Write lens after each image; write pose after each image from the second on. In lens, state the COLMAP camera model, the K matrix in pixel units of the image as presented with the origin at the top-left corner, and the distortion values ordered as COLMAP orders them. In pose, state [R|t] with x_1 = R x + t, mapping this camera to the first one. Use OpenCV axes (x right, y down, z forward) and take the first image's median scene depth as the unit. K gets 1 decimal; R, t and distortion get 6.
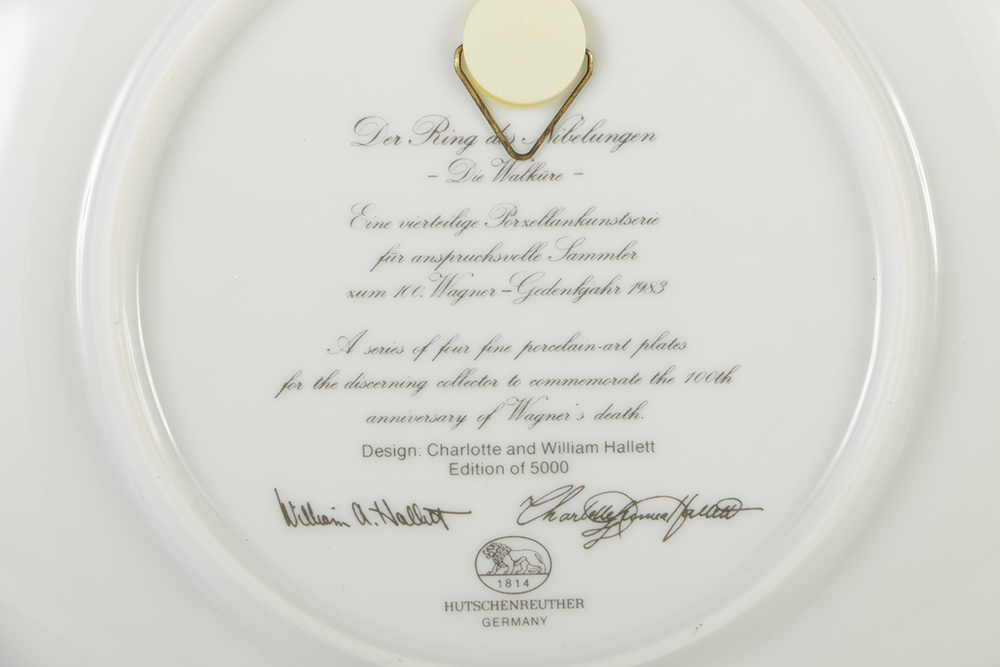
lens RADIAL K [[5571.4, 0, 502.7], [0, 5571.4, 332.4], [0, 0, 1]] dist [-0.069380, 0.000000]
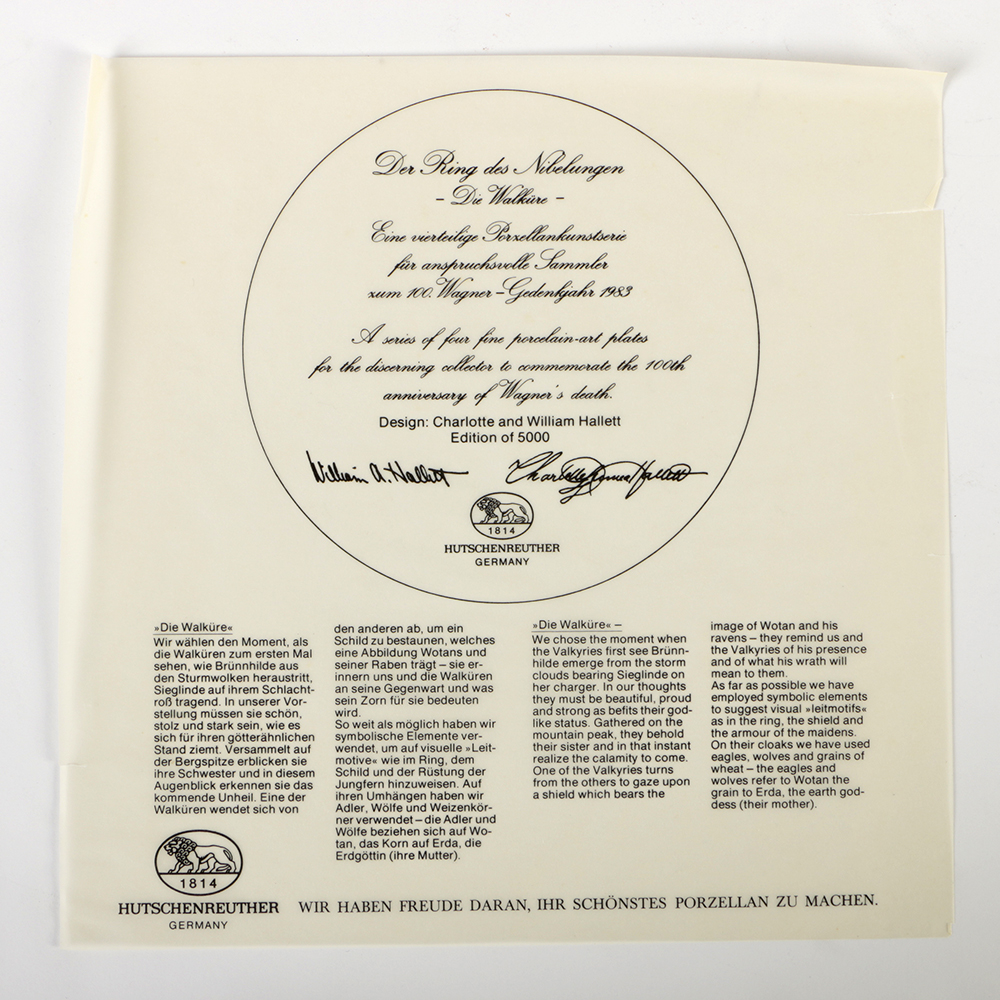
lens RADIAL K [[2060.2, 0, 499.5], [0, 2060.2, 497.2], [0, 0, 1]] dist [-0.114802, 0.000000]
pose [[0.997195, 0.010716, 0.074081, -0.032535], [-0.014373, 0.998695, 0.049011, 0.015299], [-0.073459, -0.049939, 0.996047, 0.545999]]
